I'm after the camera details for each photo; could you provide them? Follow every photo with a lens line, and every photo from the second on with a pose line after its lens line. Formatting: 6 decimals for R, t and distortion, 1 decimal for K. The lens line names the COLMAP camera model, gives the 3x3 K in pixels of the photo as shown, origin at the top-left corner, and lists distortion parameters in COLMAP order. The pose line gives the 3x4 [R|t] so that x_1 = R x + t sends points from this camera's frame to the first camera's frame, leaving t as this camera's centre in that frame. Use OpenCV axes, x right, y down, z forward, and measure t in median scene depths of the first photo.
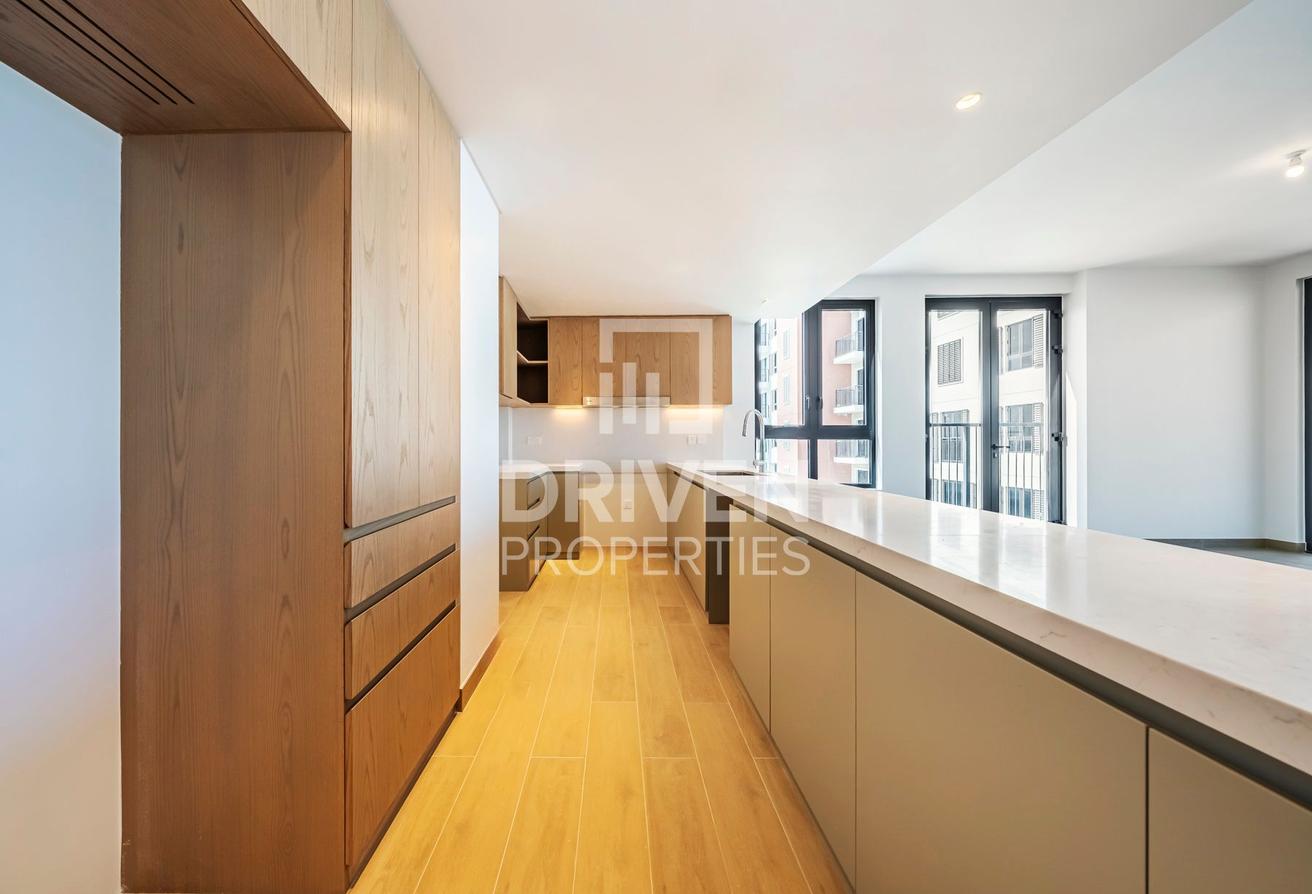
lens RADIAL K [[452.0, 0, 650.1], [0, 452.0, 445.0], [0, 0, 1]] dist [0.000139, -0.000061]
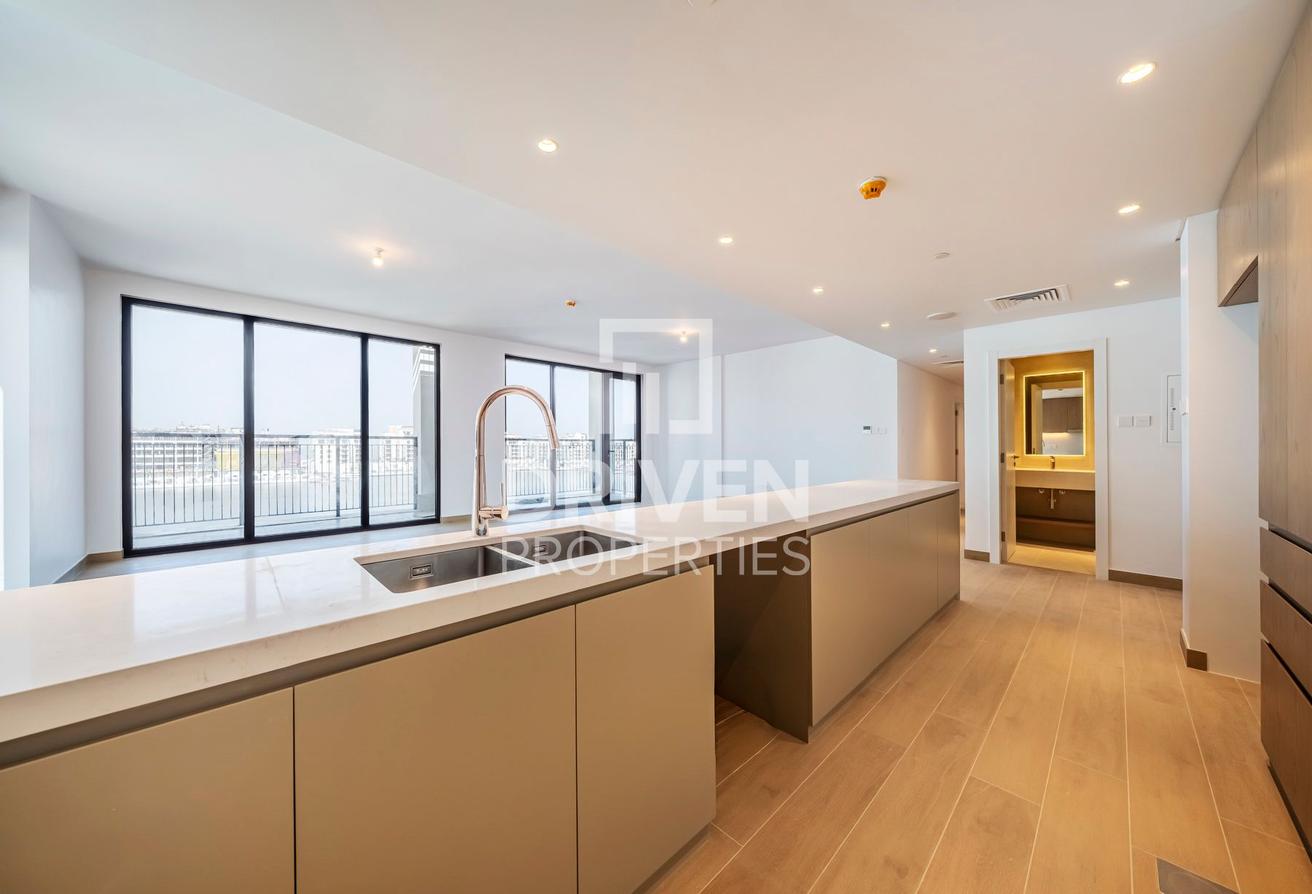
lens RADIAL K [[452.0, 0, 650.1], [0, 452.0, 445.0], [0, 0, 1]] dist [0.000139, -0.000061]
pose [[-0.637108, 0.008845, 0.770724, -0.280214], [0.011157, 0.999935, -0.002252, -0.033834], [-0.770694, 0.007165, -0.637165, 1.847262]]
